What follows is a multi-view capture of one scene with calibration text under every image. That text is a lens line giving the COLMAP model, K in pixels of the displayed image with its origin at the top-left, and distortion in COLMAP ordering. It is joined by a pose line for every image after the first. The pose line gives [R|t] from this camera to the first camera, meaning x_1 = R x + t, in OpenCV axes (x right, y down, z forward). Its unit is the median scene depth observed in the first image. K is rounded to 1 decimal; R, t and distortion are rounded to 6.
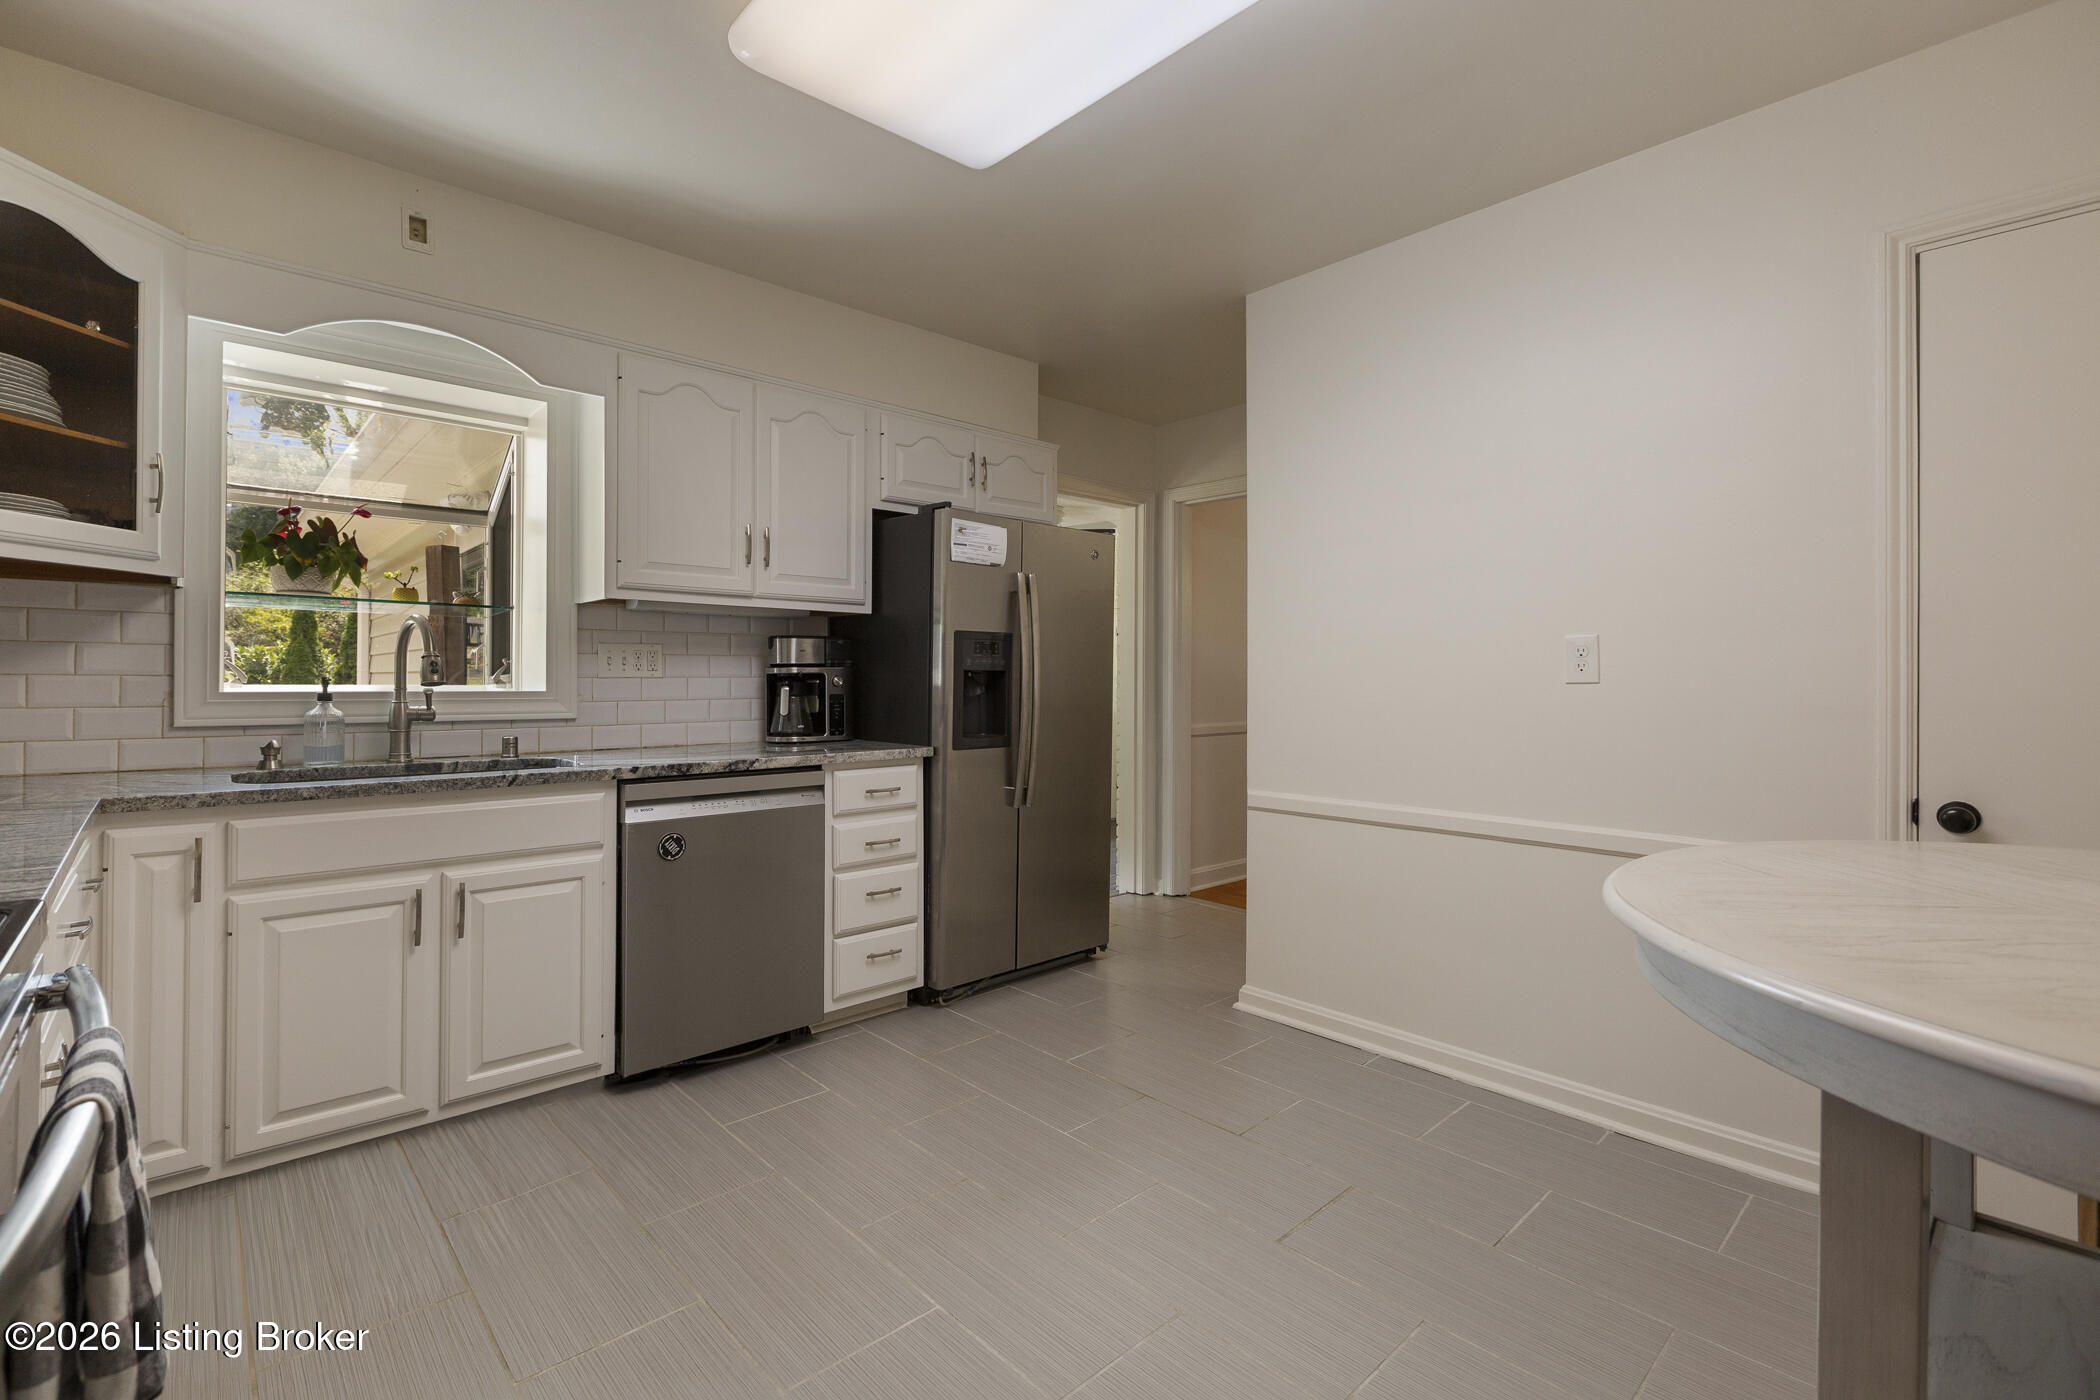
lens RADIAL K [[936.6, 0, 1044.4], [0, 936.6, 680.0], [0, 0, 1]] dist [0.000273, -0.001053]
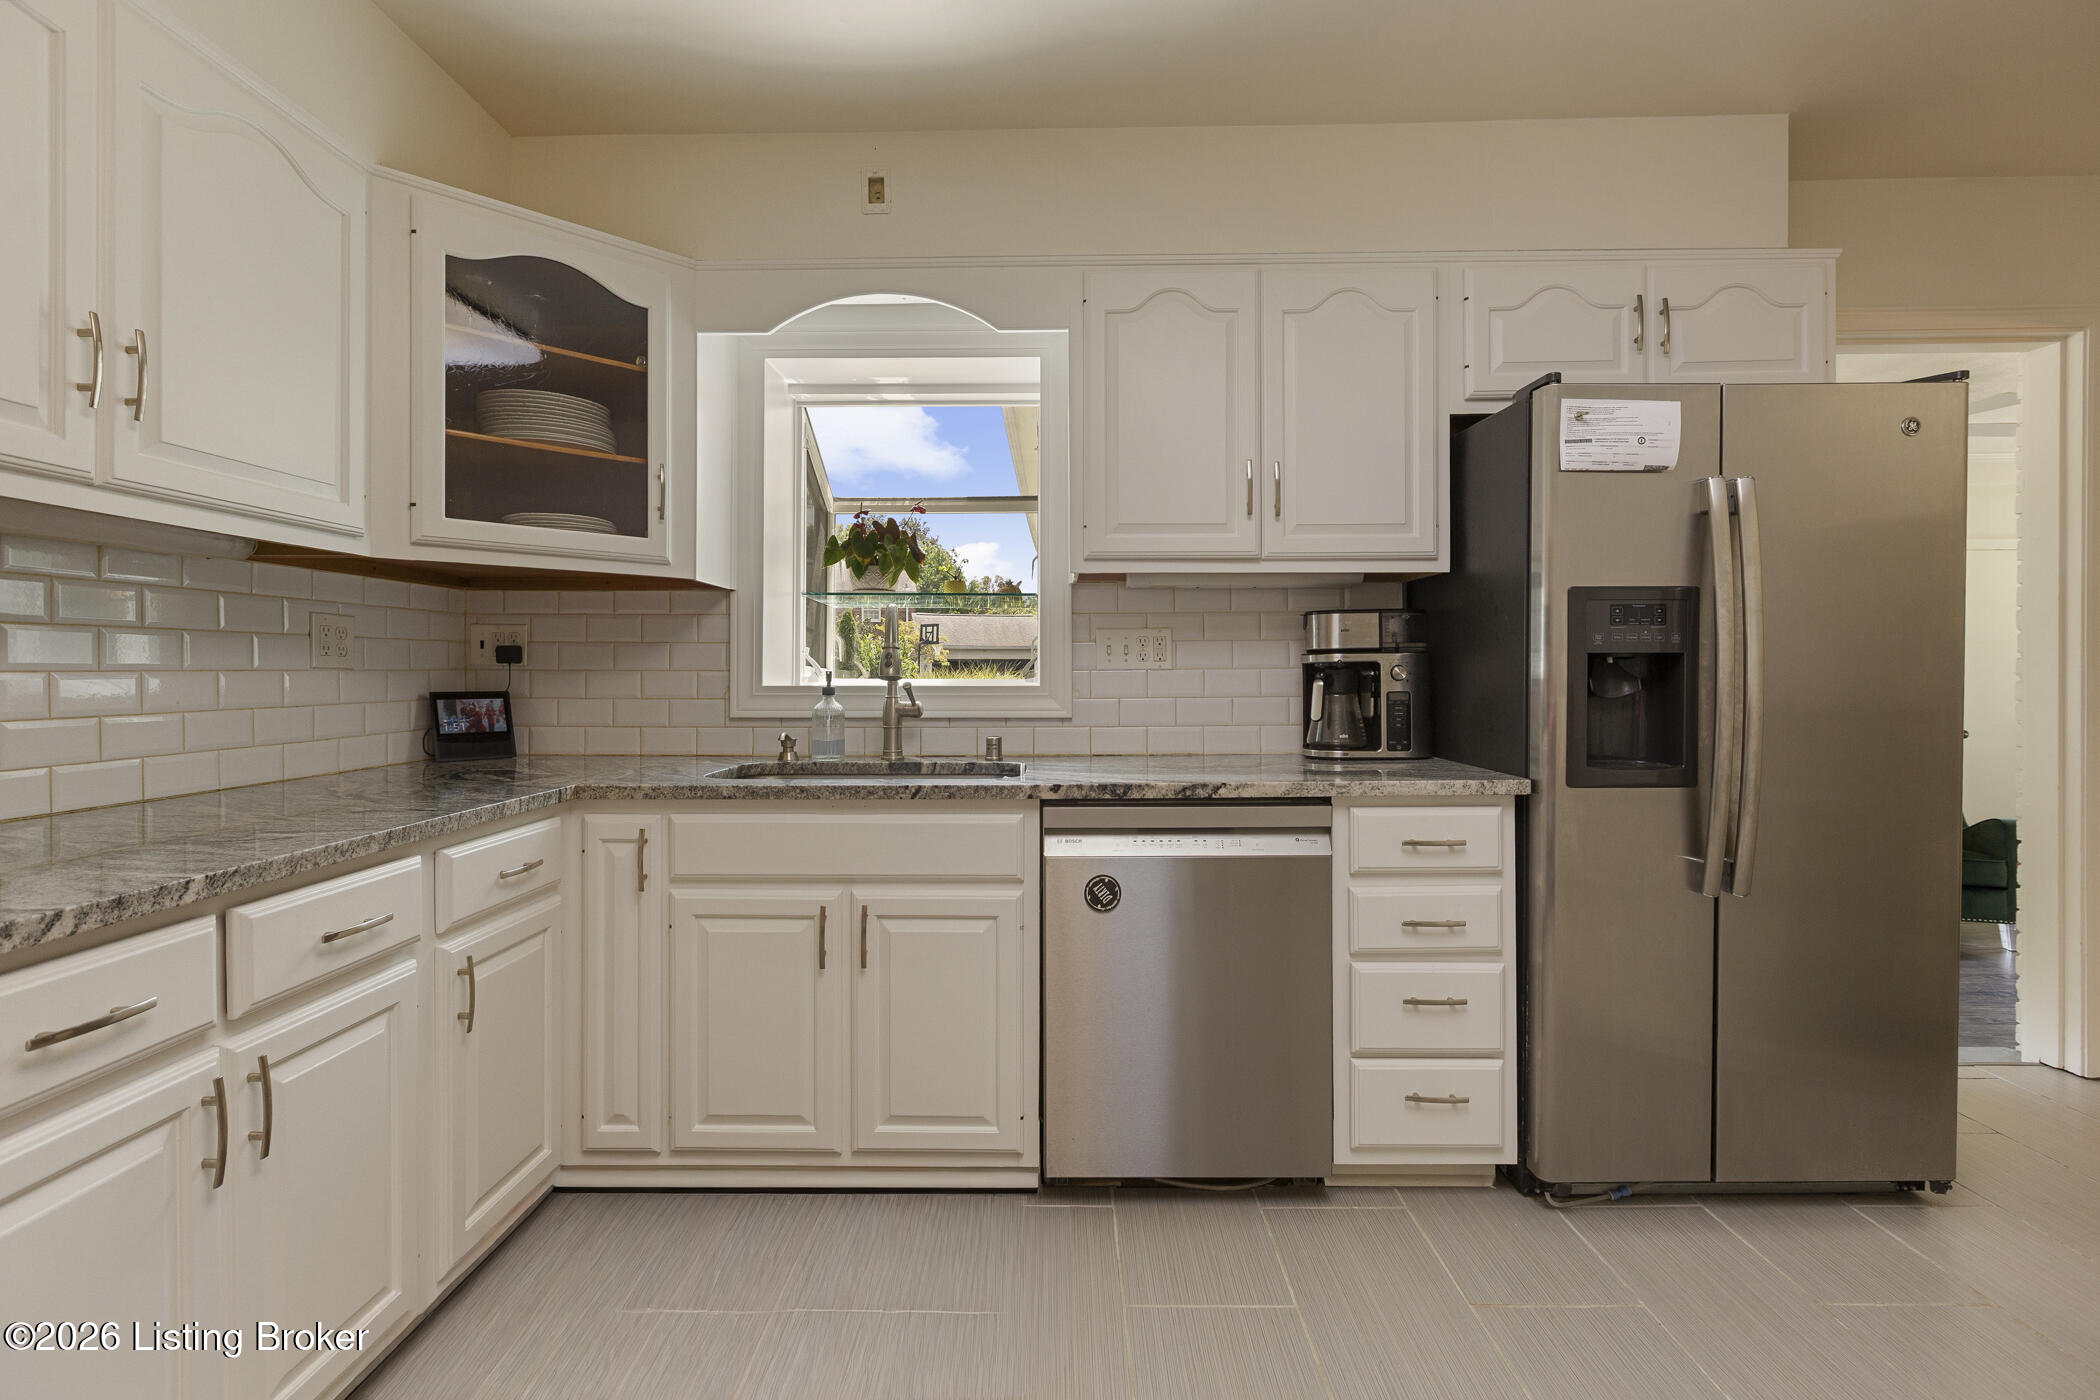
lens RADIAL K [[936.6, 0, 1071.5], [0, 936.6, 674.2], [0, 0, 1]] dist [0.000273, -0.001053]
pose [[0.723212, -0.003929, -0.690615, 0.089685], [0.005308, 0.999986, -0.000130, 0.001204], [0.690606, -0.003572, 0.723222, 0.360833]]
